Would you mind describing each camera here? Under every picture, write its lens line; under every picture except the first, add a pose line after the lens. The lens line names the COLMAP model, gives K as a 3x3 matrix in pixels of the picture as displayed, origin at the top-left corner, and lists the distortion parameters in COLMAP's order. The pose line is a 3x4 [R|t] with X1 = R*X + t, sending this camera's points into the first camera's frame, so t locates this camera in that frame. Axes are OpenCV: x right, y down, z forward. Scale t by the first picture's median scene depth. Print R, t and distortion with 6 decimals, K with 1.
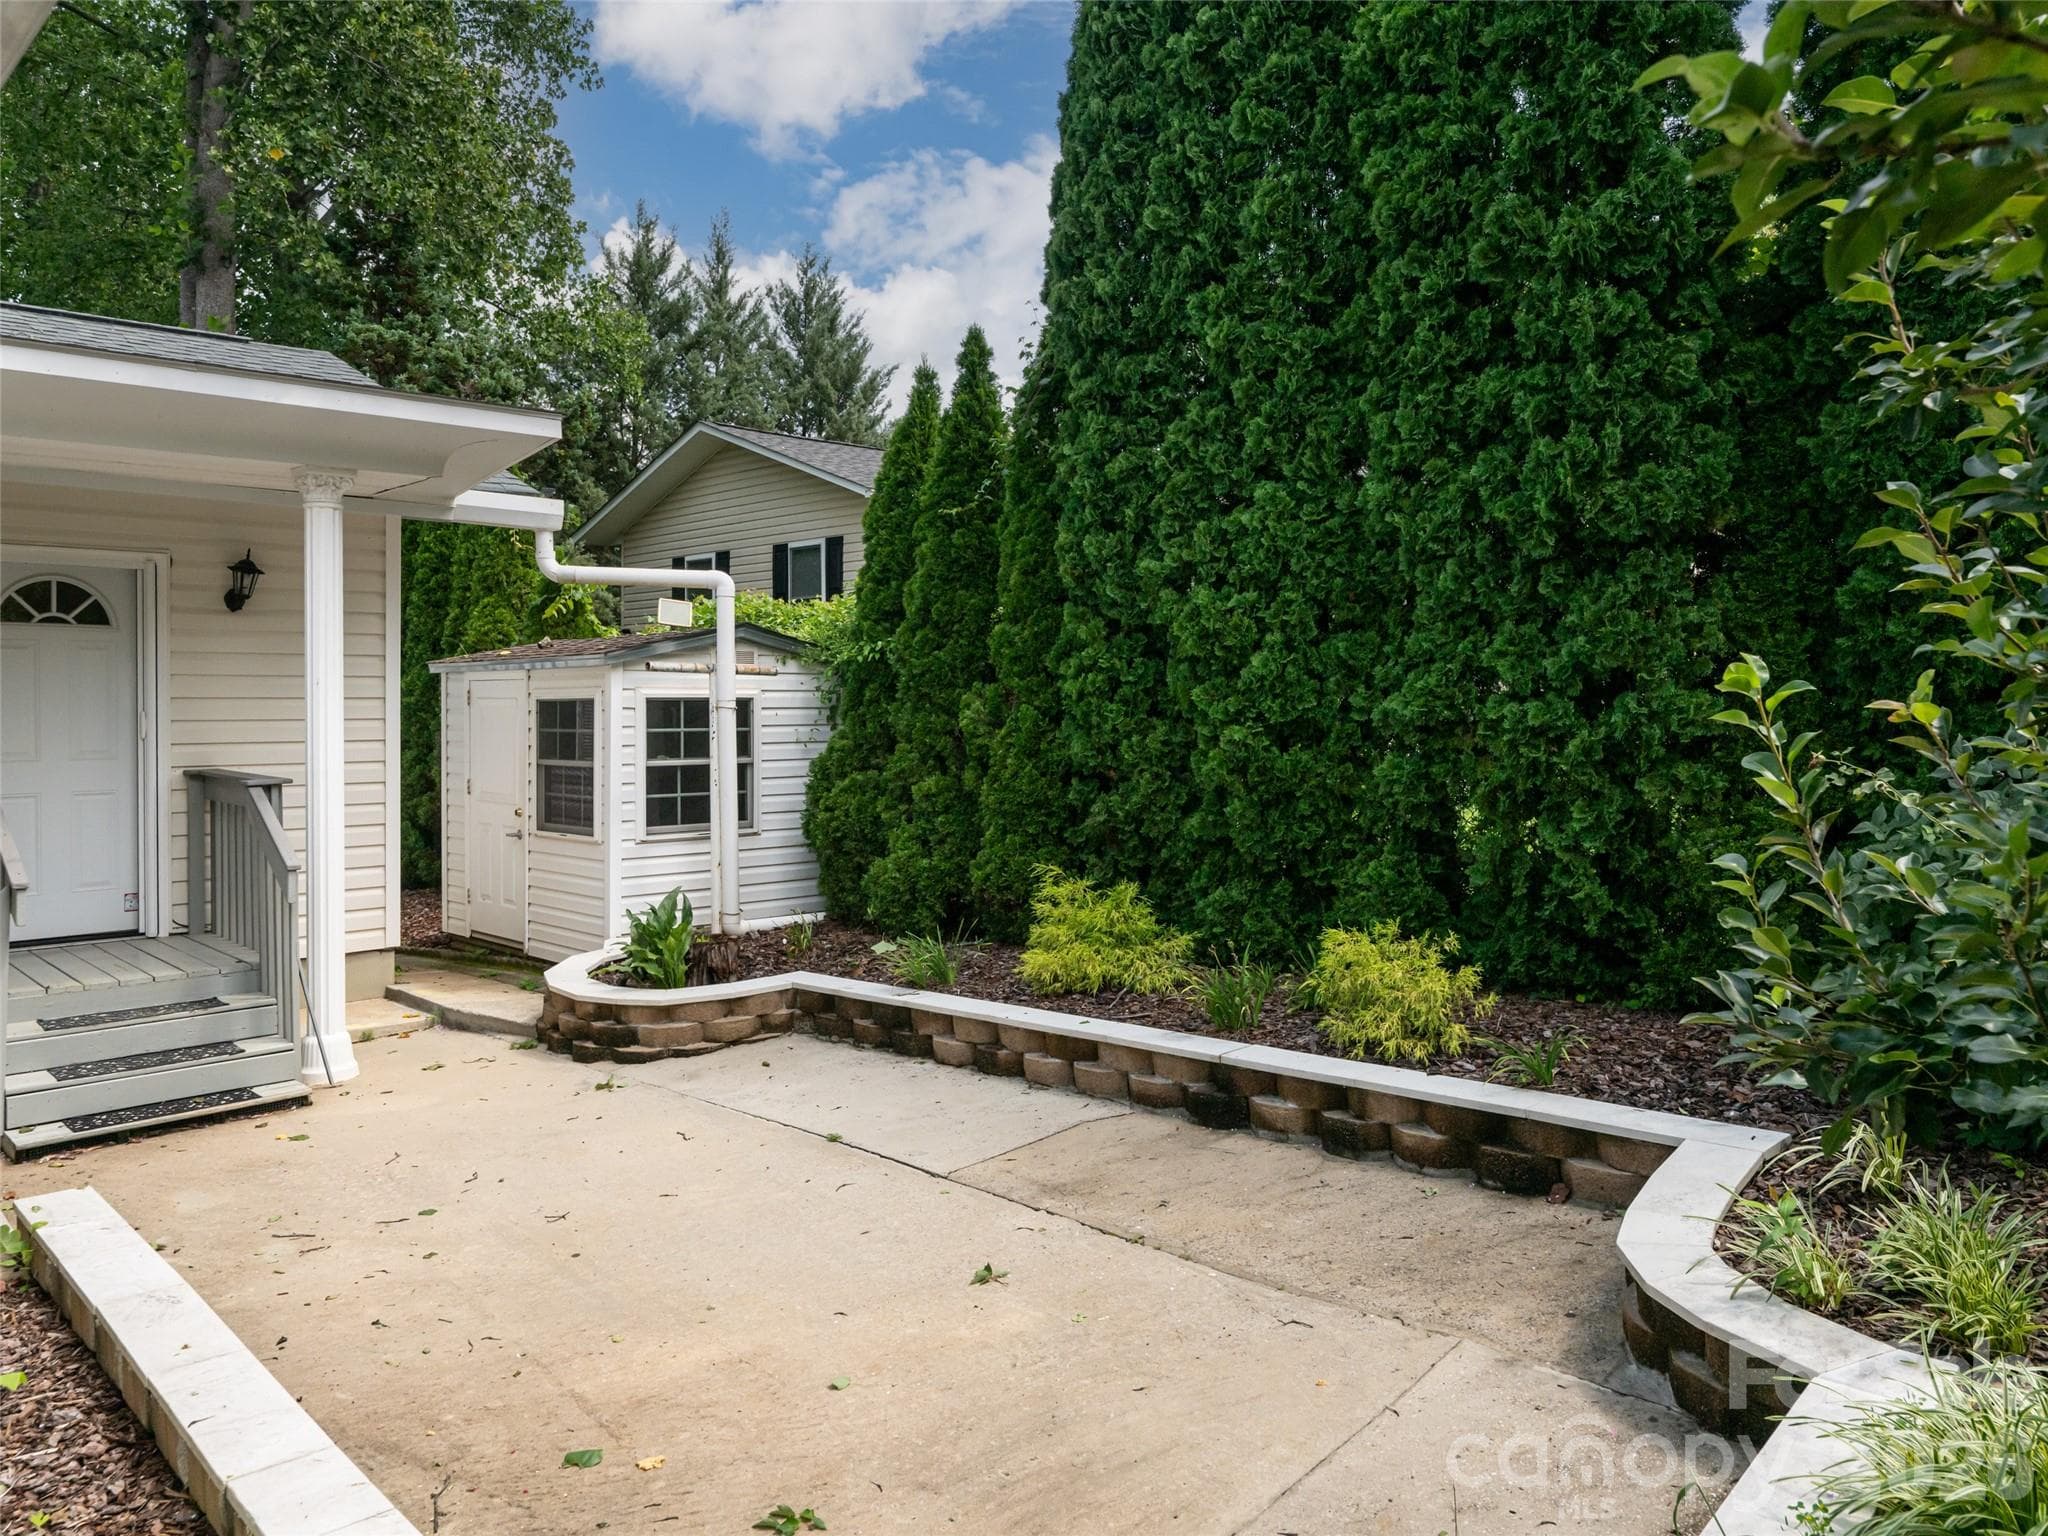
lens RADIAL K [[1375.4, 0, 1026.9], [0, 1375.4, 723.4], [0, 0, 1]] dist [0.003033, 0.000322]
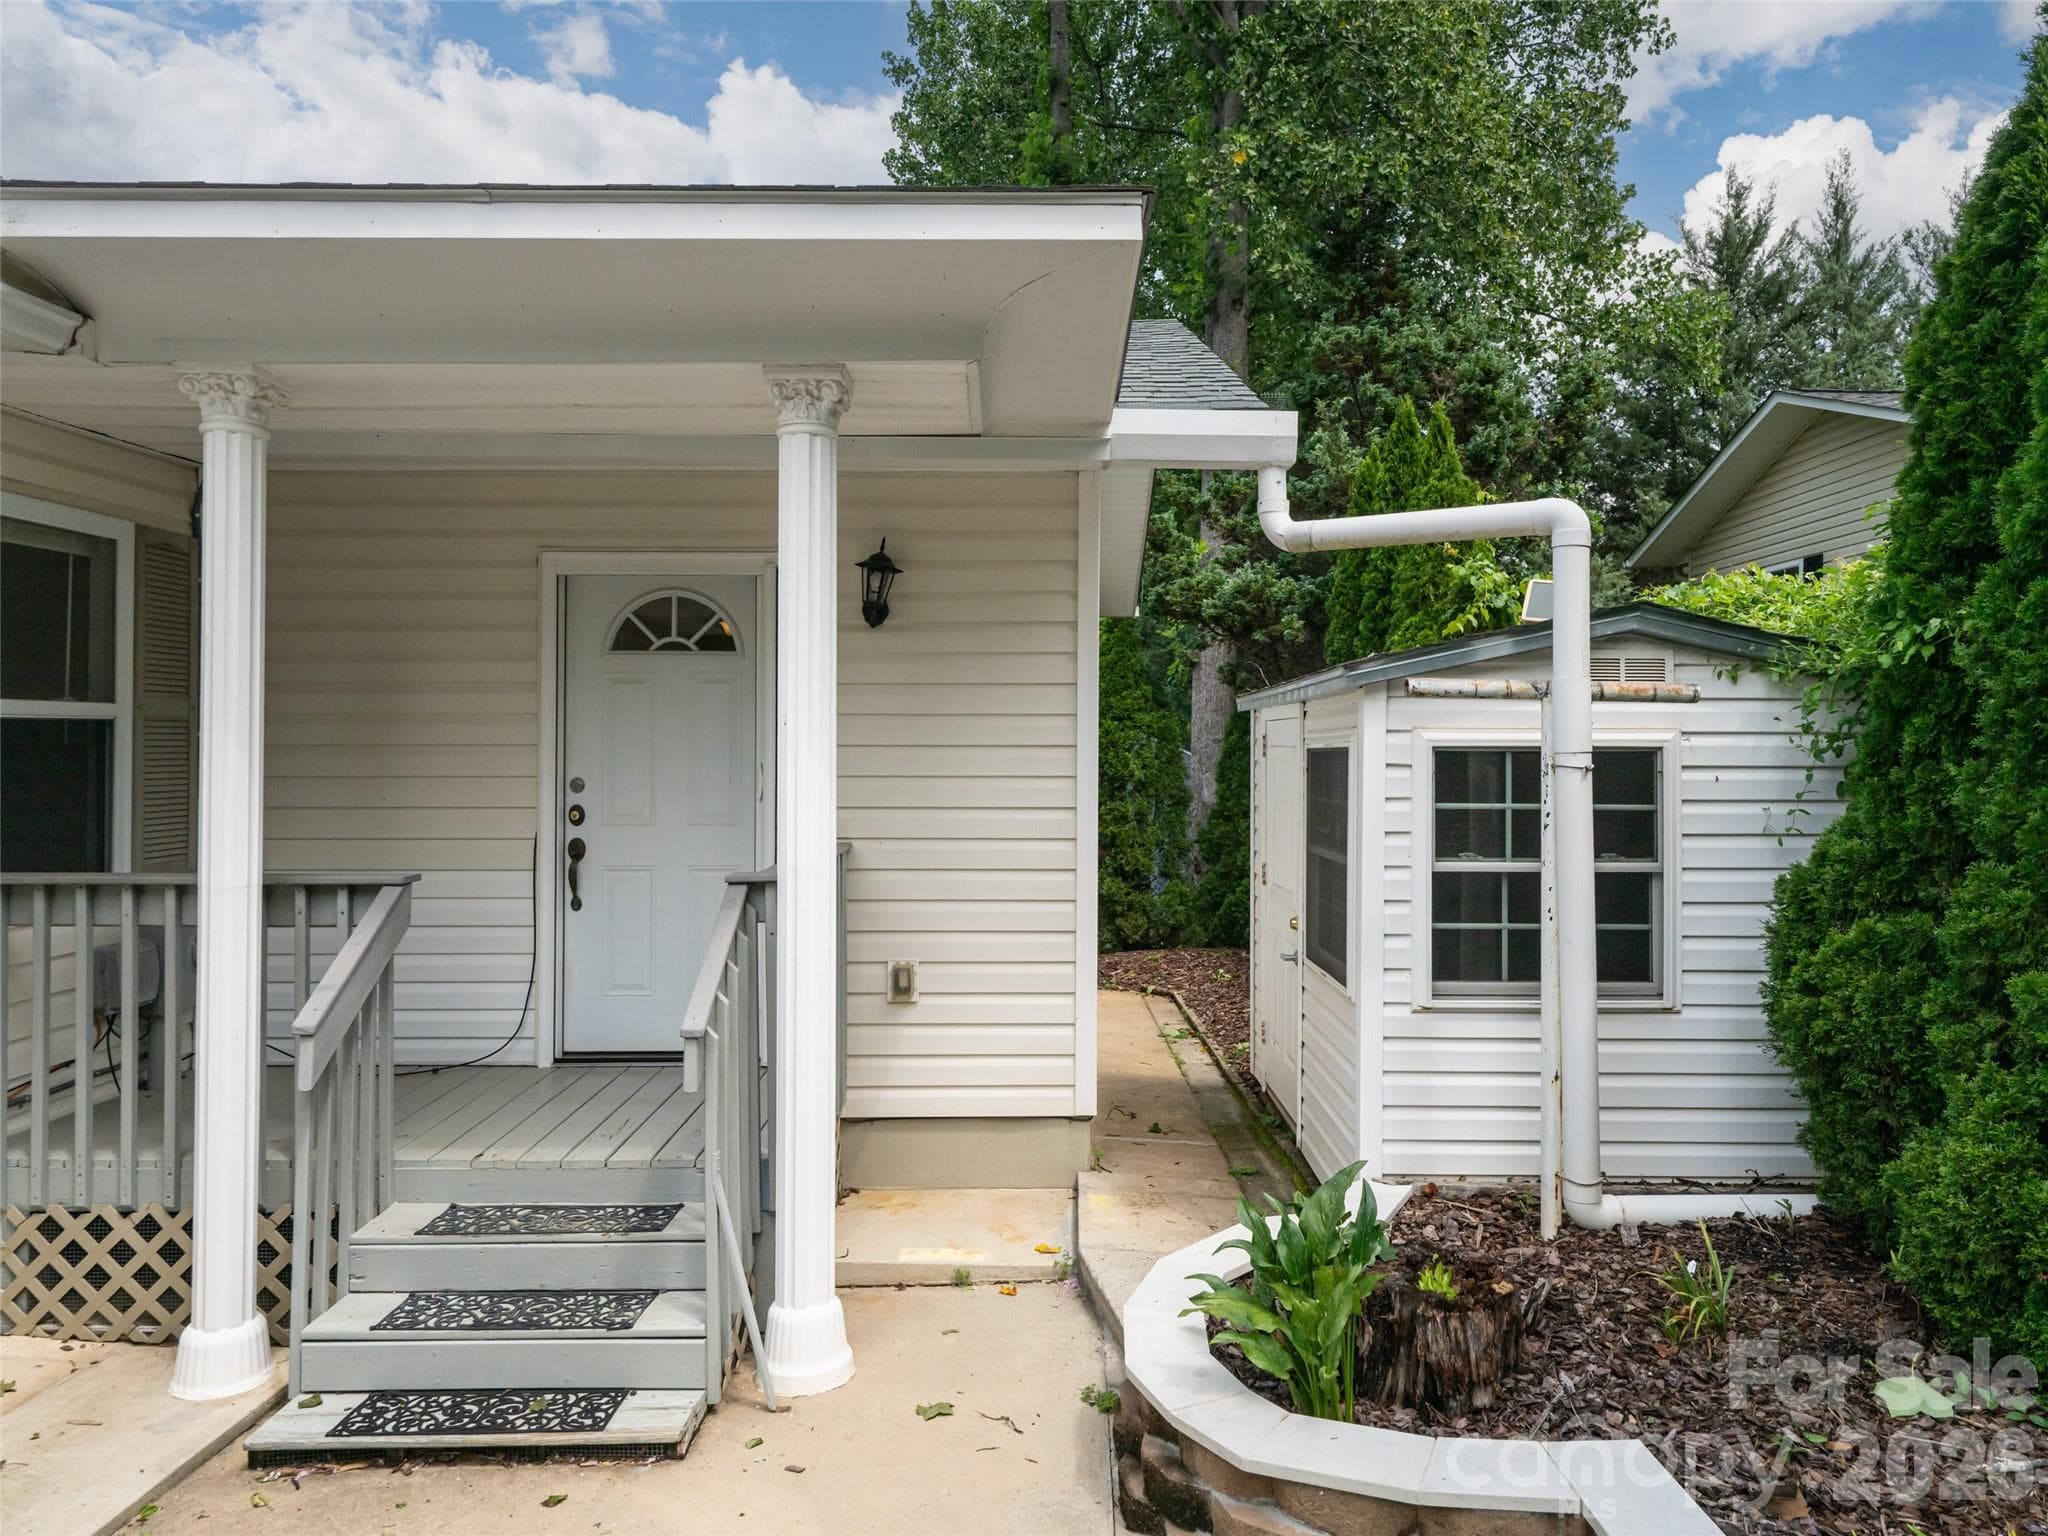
lens RADIAL K [[1375.4, 0, 1026.9], [0, 1375.4, 723.4], [0, 0, 1]] dist [0.003033, 0.000322]
pose [[0.719435, -0.009031, -0.694501, -0.010984], [-0.014324, 0.999510, -0.027836, -0.009817], [0.694412, 0.029974, 0.718953, 0.472129]]
